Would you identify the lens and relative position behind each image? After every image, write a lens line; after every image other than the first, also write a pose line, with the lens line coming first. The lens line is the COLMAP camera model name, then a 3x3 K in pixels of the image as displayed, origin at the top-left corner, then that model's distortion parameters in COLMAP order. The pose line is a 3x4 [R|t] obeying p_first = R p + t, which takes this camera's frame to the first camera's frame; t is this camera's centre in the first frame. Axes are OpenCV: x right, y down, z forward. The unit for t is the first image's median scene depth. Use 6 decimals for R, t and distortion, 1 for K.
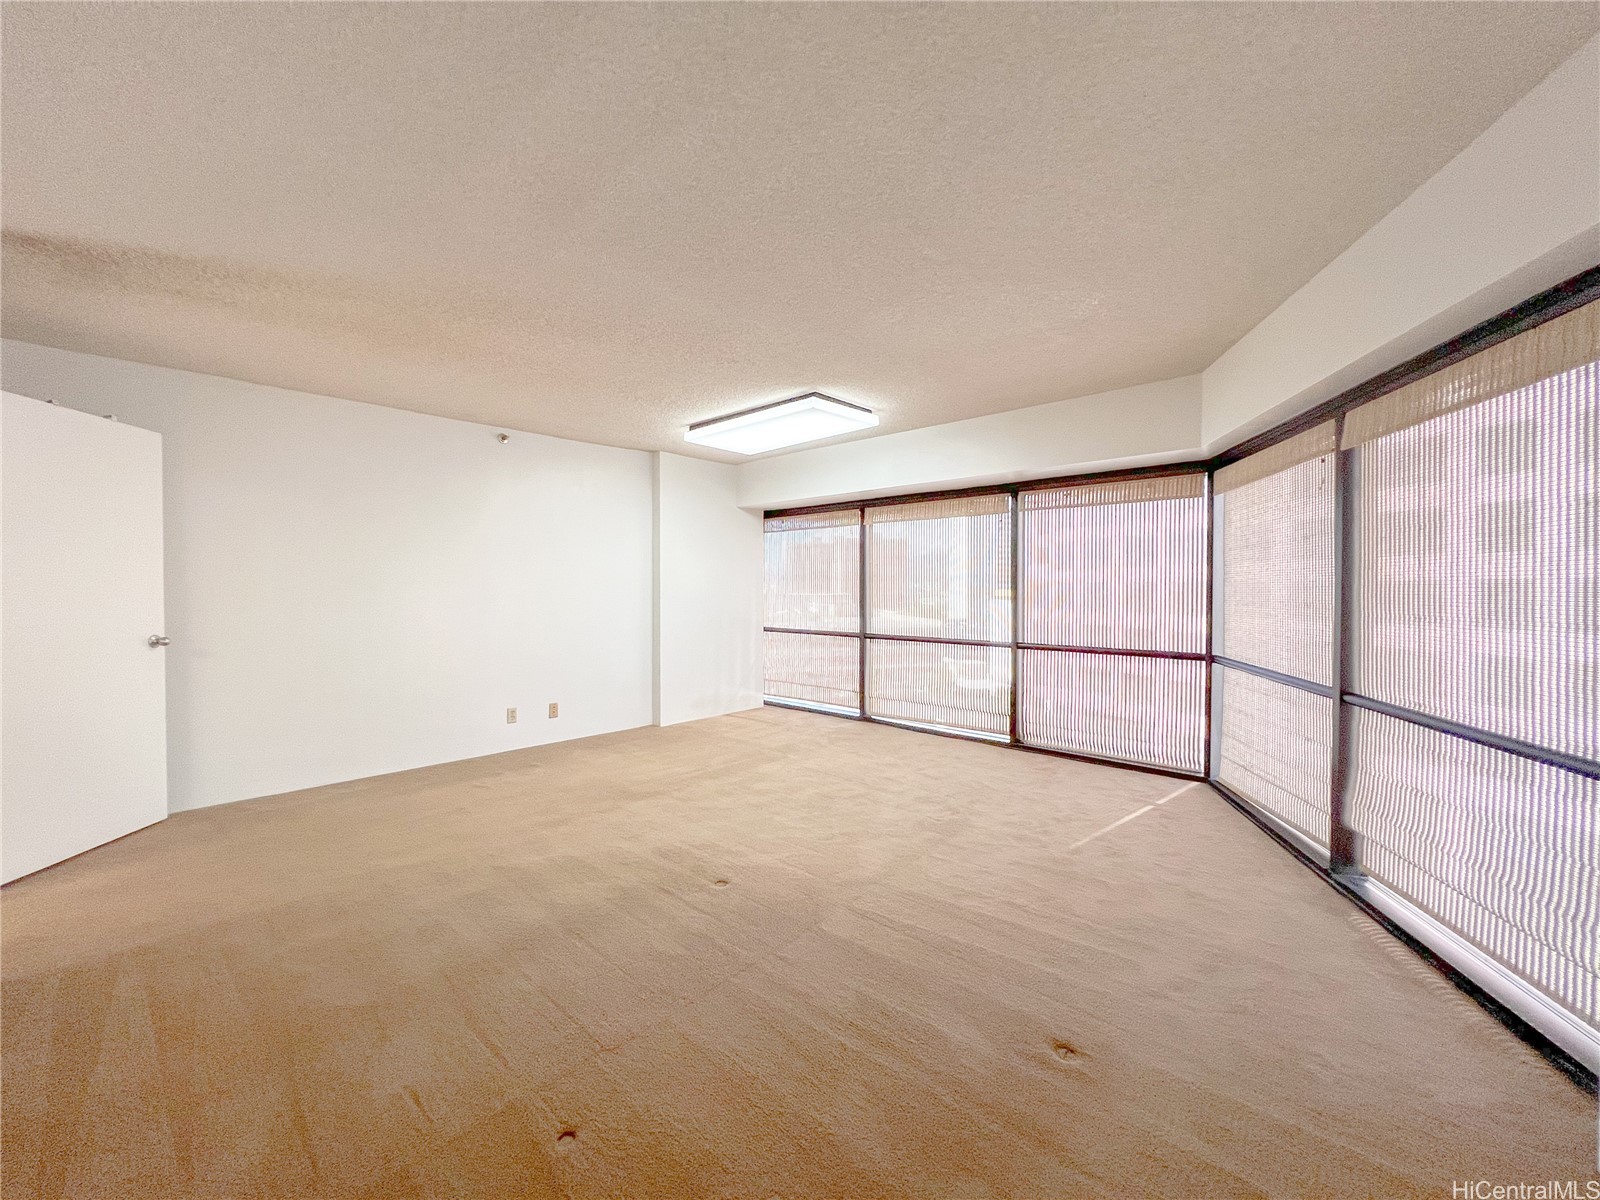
lens RADIAL K [[643.3, 0, 796.5], [0, 643.3, 587.8], [0, 0, 1]] dist [-0.000975, 0.000275]
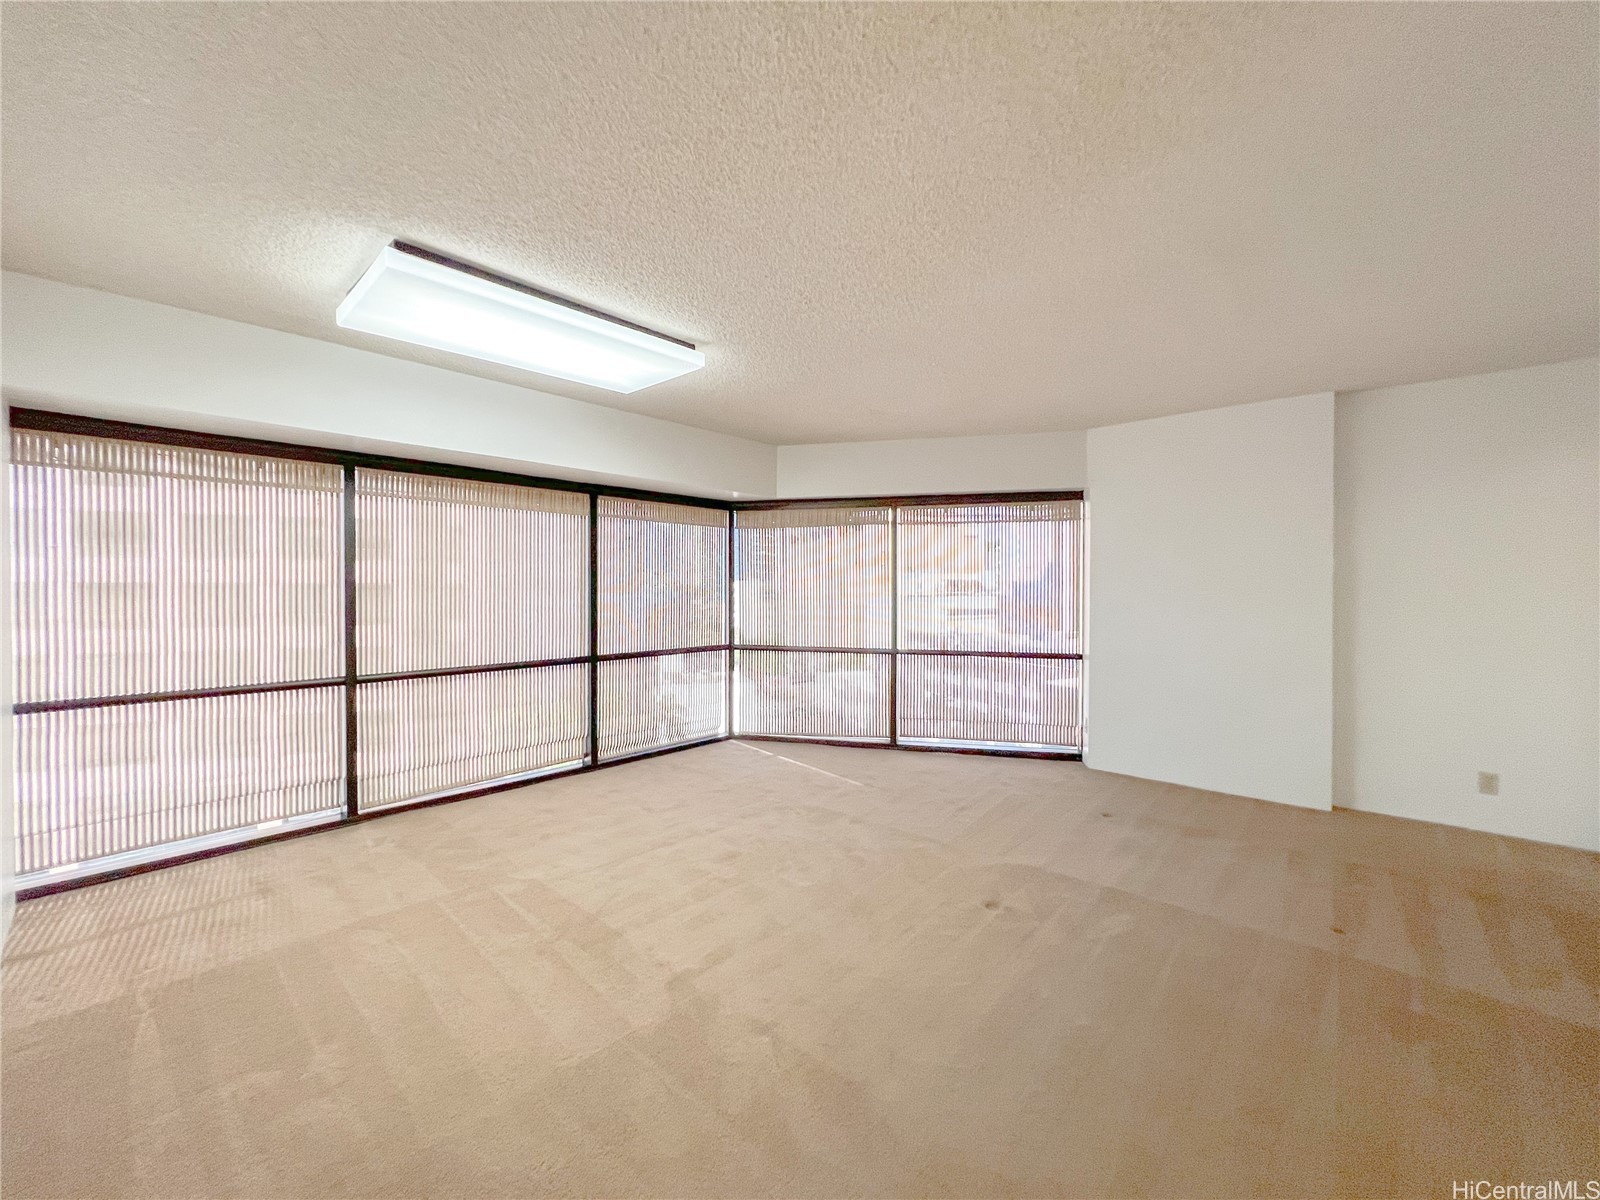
lens RADIAL K [[643.3, 0, 794.9], [0, 643.3, 616.3], [0, 0, 1]] dist [-0.000975, 0.000275]
pose [[-0.003281, -0.048825, 0.998802, -0.954995], [-0.002608, 0.998804, 0.048817, -0.031640], [-0.999991, -0.002444, -0.003404, 1.148500]]
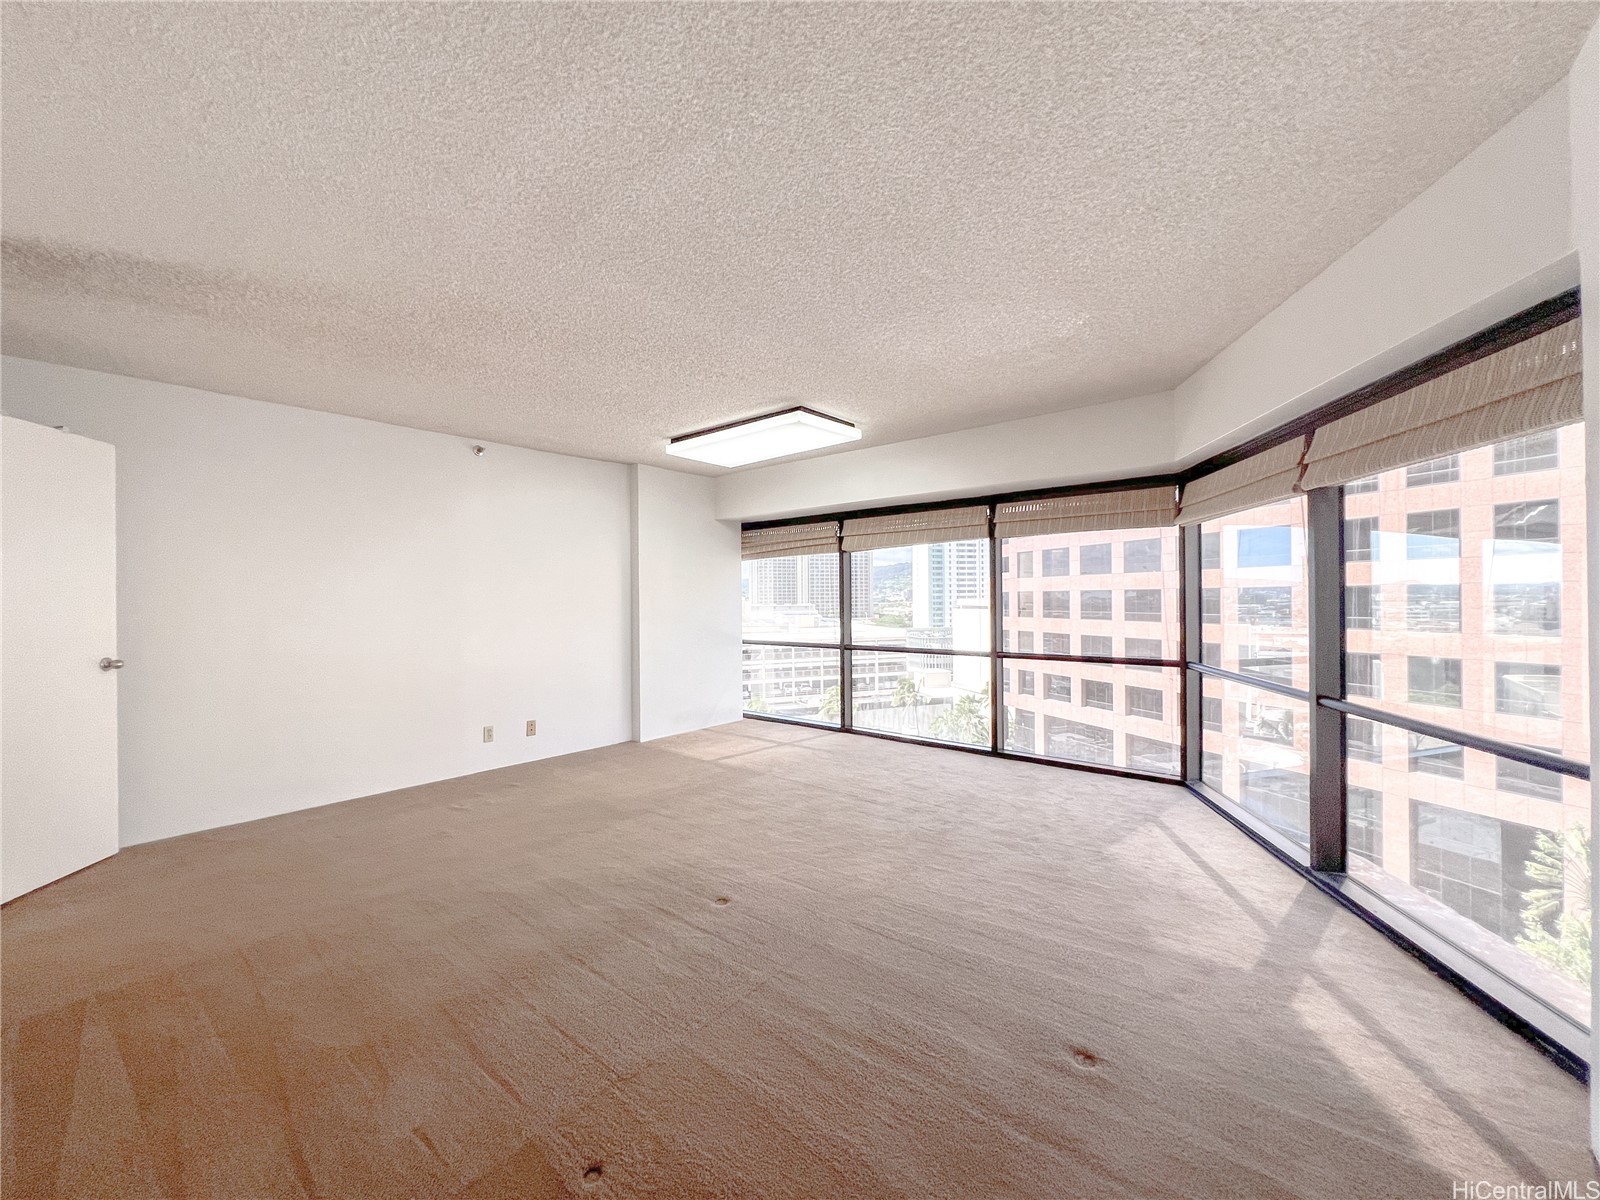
lens RADIAL K [[642.7, 0, 796.6], [0, 642.7, 587.6], [0, 0, 1]] dist [-0.000352, 0.000045]
pose [[0.998466, -0.009045, 0.054631, -0.045252], [0.009991, 0.999804, -0.017080, -0.003482], [-0.054466, 0.017599, 0.998361, 0.001223]]
